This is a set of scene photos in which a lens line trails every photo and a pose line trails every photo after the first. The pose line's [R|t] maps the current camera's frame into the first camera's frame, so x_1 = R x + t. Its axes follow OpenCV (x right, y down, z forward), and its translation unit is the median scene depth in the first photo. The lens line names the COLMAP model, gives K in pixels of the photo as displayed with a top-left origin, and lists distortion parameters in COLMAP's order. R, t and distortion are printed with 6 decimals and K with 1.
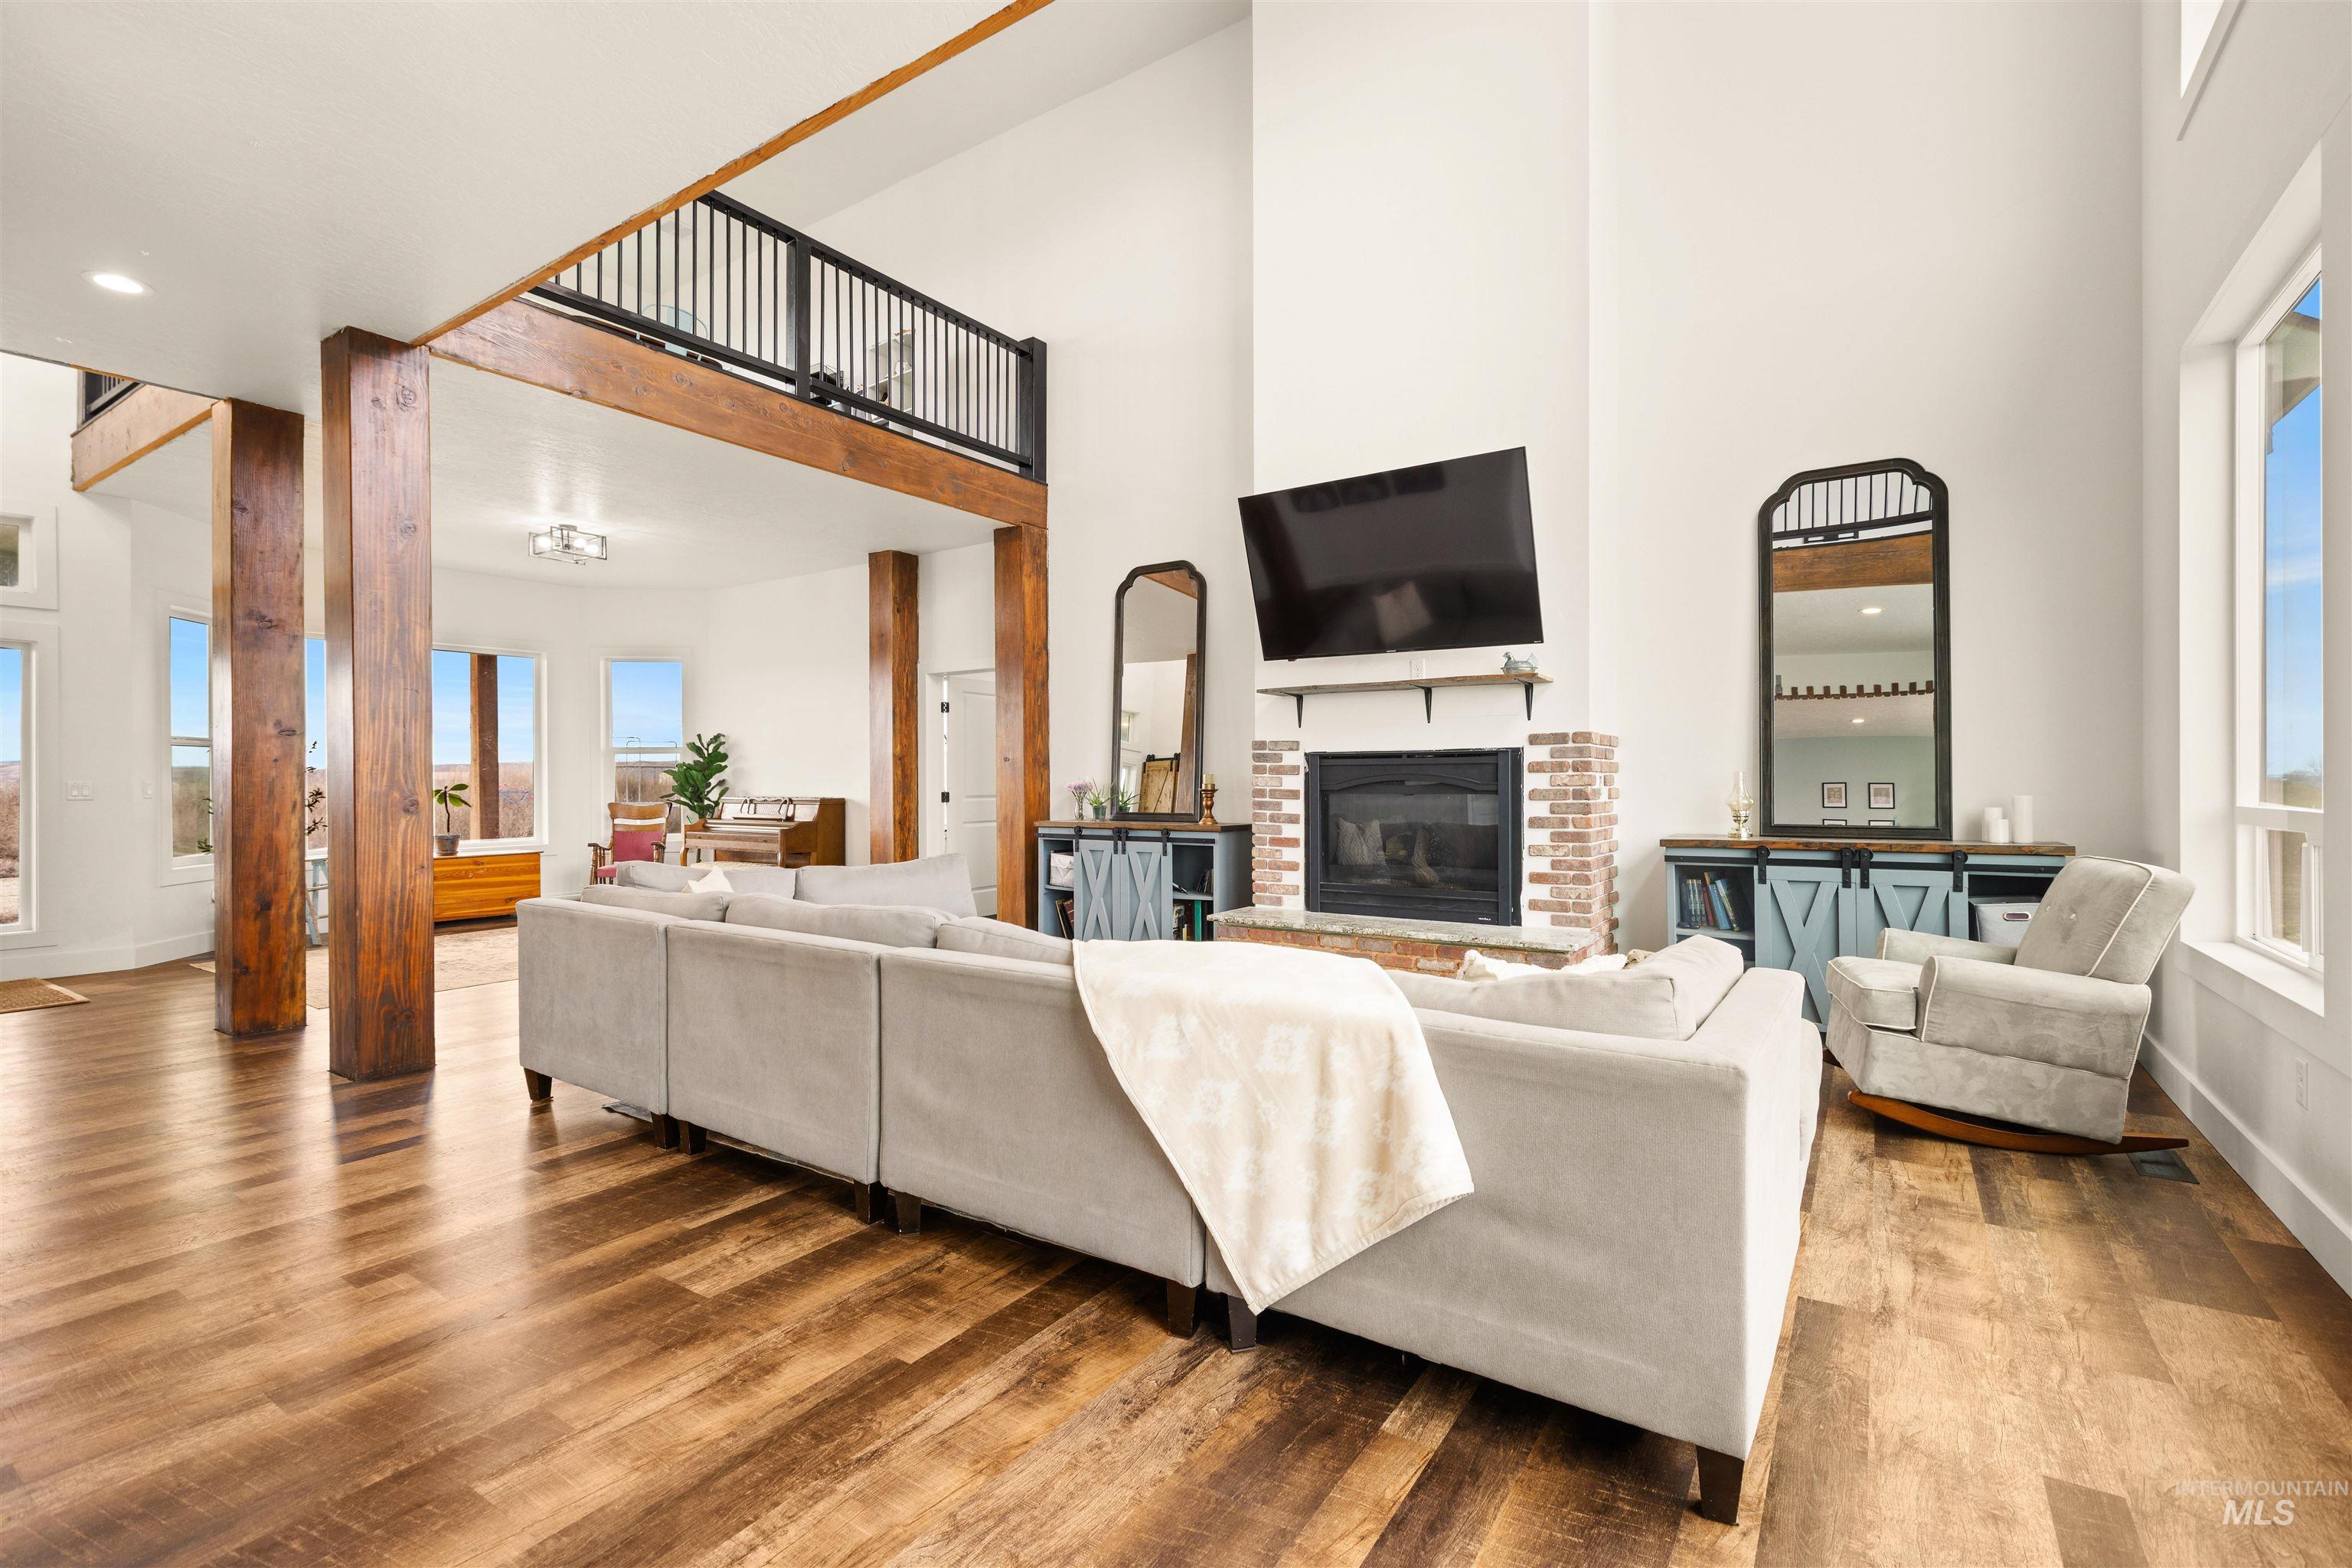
lens RADIAL K [[1040.2, 0, 1188.7], [0, 1040.2, 783.1], [0, 0, 1]] dist [-0.001147, -0.001671]
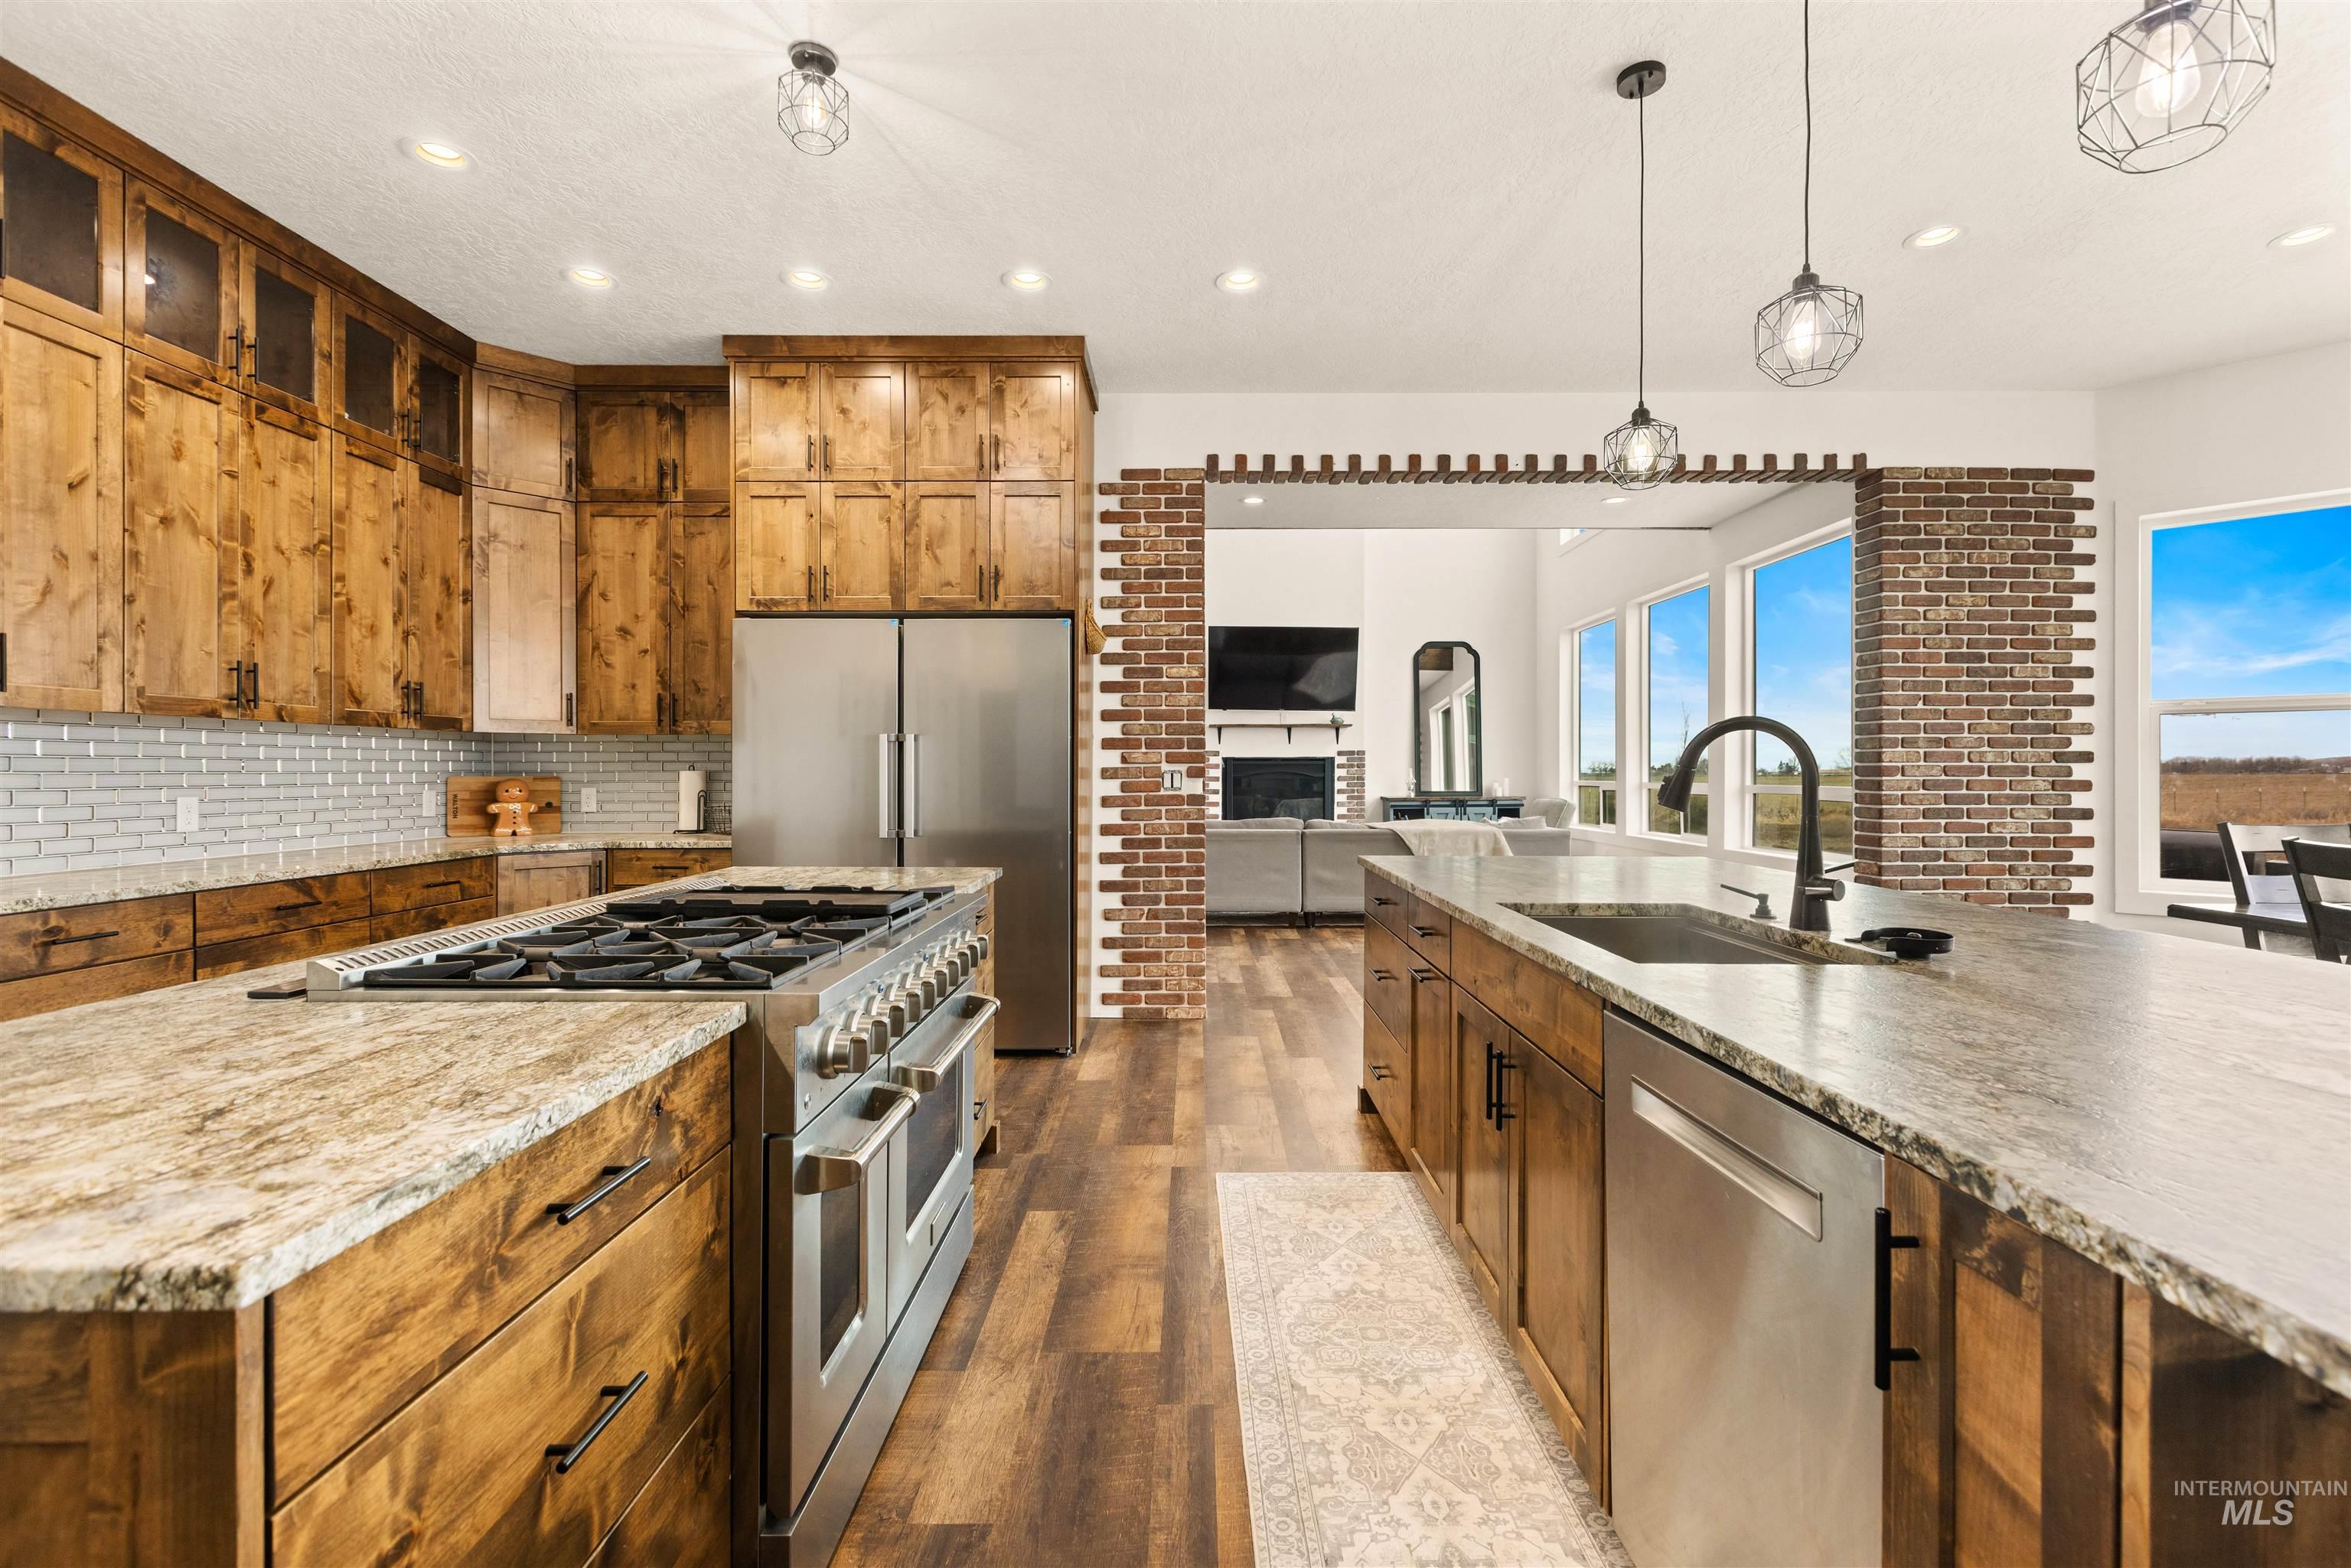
lens RADIAL K [[1059.0, 0, 1175.5], [0, 1059.0, 784.0], [0, 0, 1]] dist [-0.005930, 0.000598]
pose [[0.837162, -0.002331, 0.546949, -1.030773], [-0.002372, 0.999966, 0.007891, 0.004942], [-0.546949, -0.007903, 0.837128, -0.592524]]
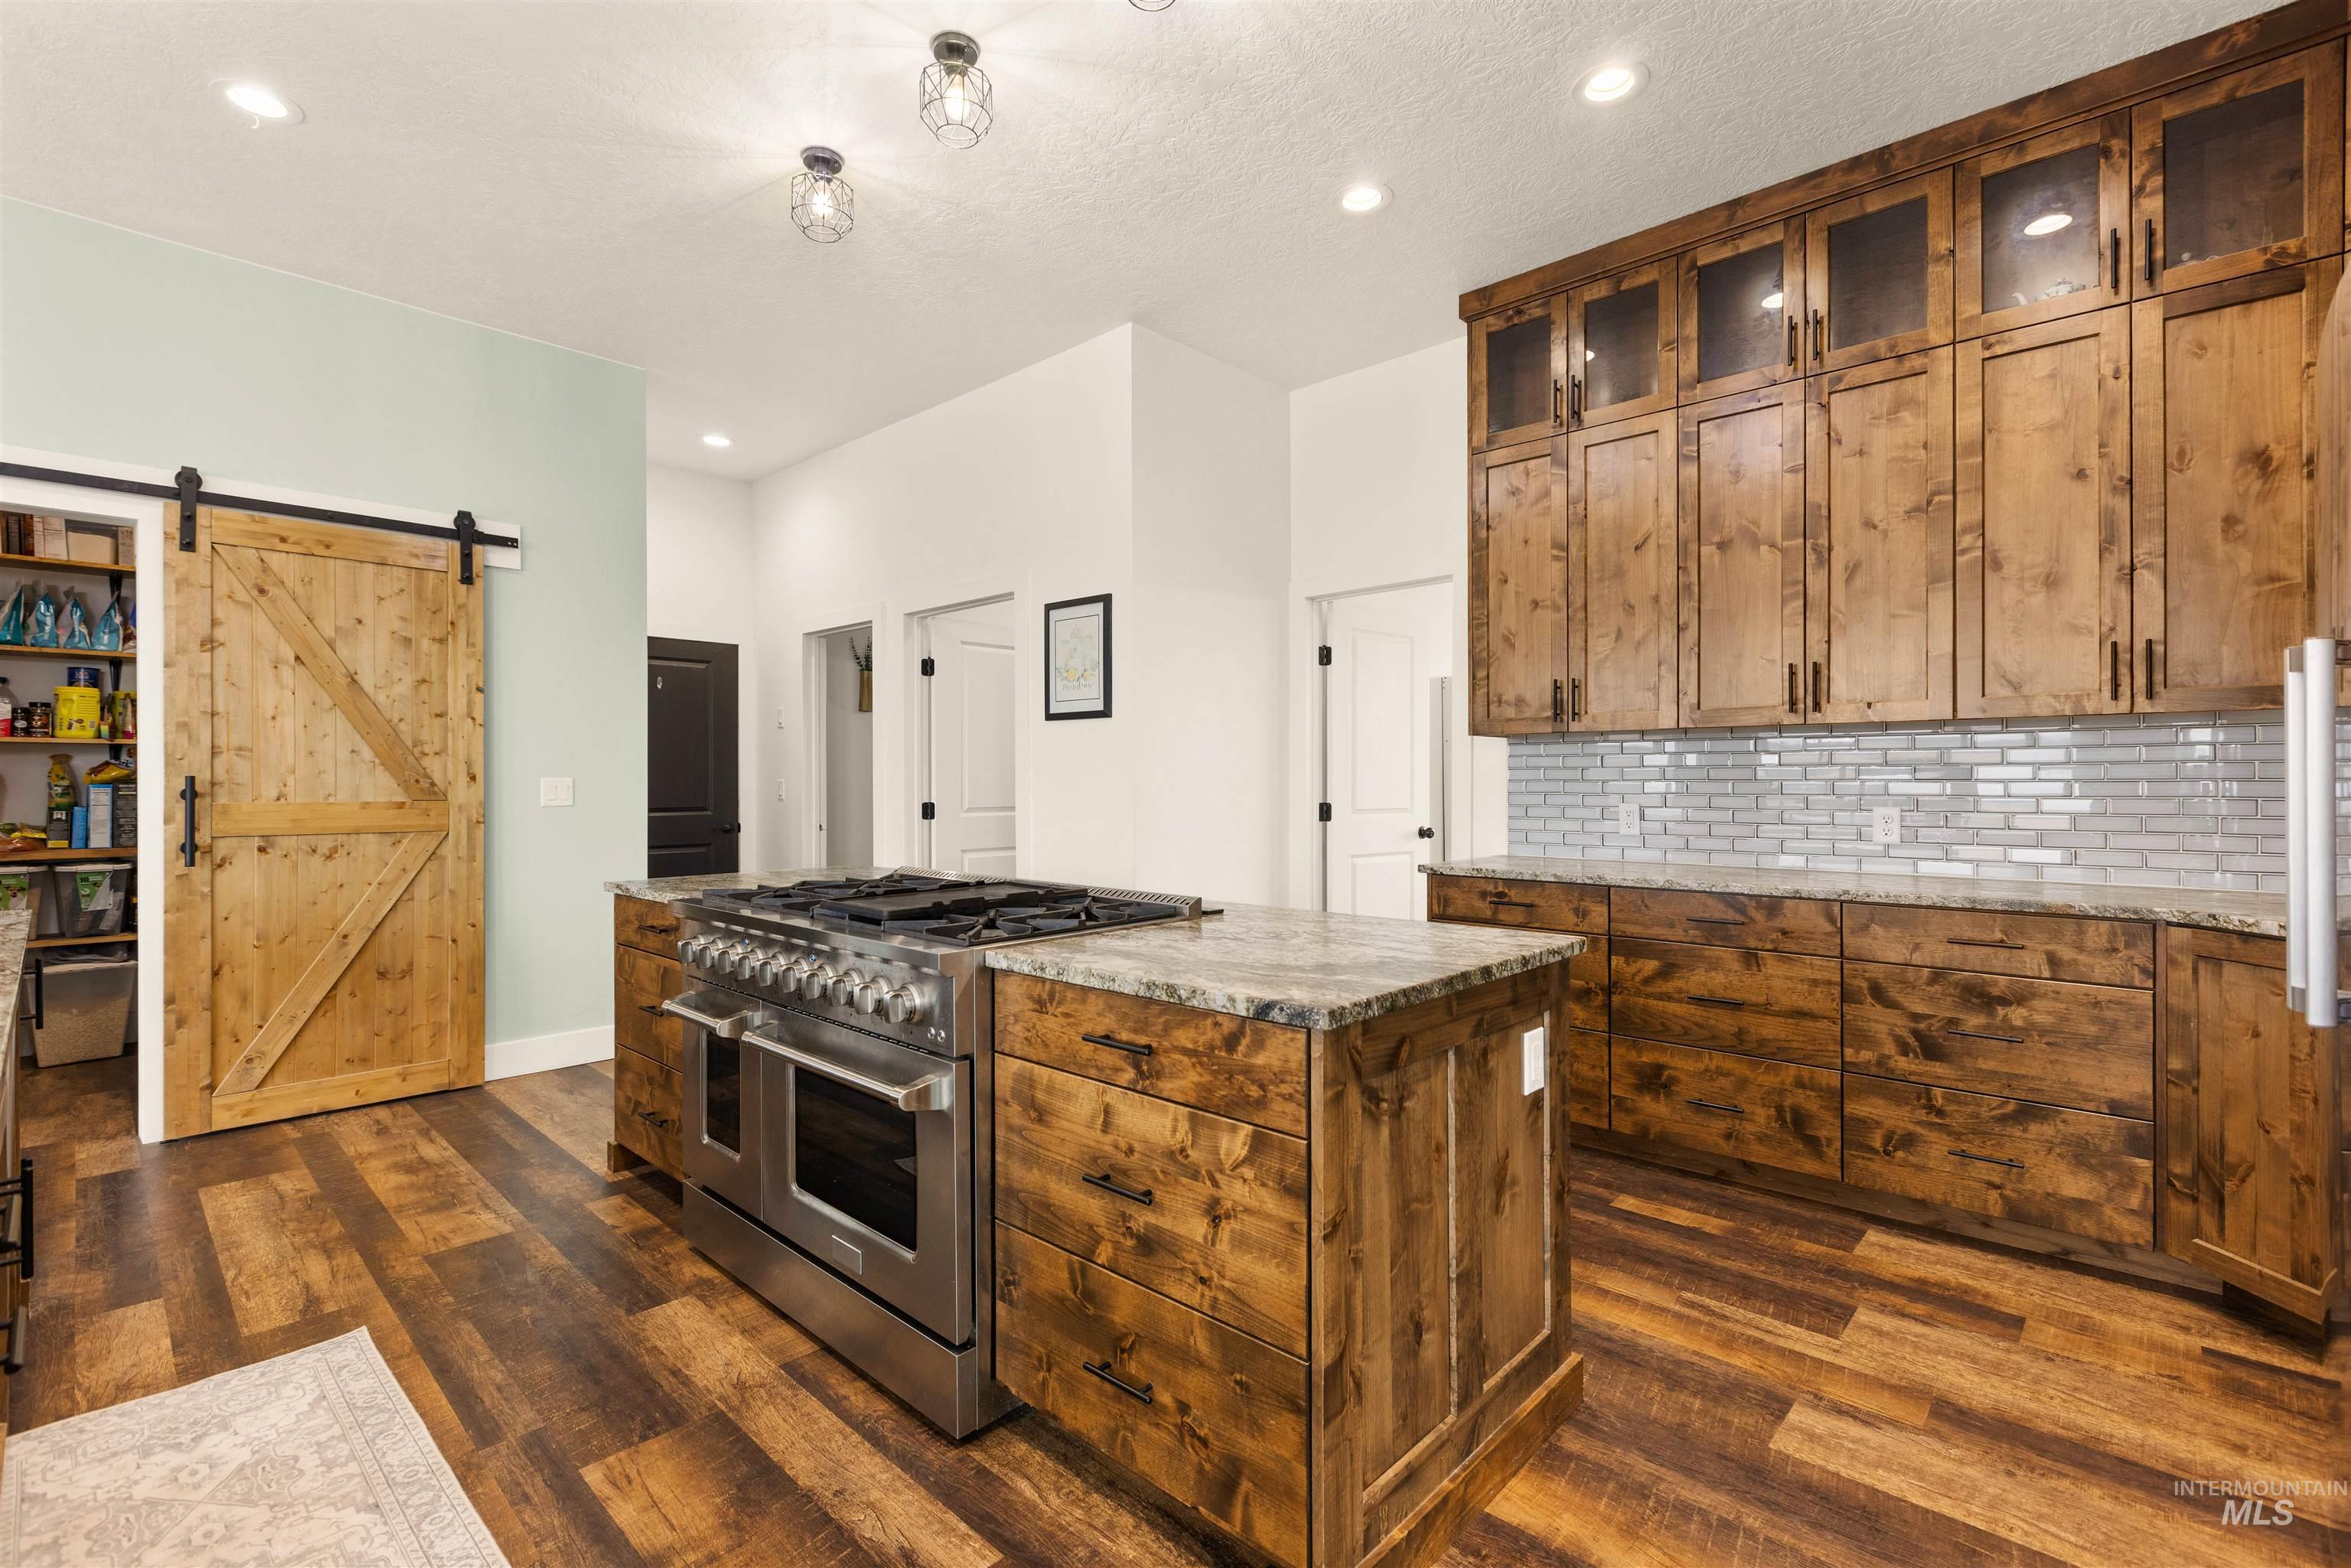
lens RADIAL K [[1039.8, 0, 1188.2], [0, 1039.8, 783.1], [0, 0, 1]] dist [-0.001147, -0.001671]
pose [[-0.153724, 0.005859, -0.988096, -0.545888], [-0.000981, 0.999981, 0.006082, 0.002691], [0.988113, 0.001905, -0.153715, -0.040931]]
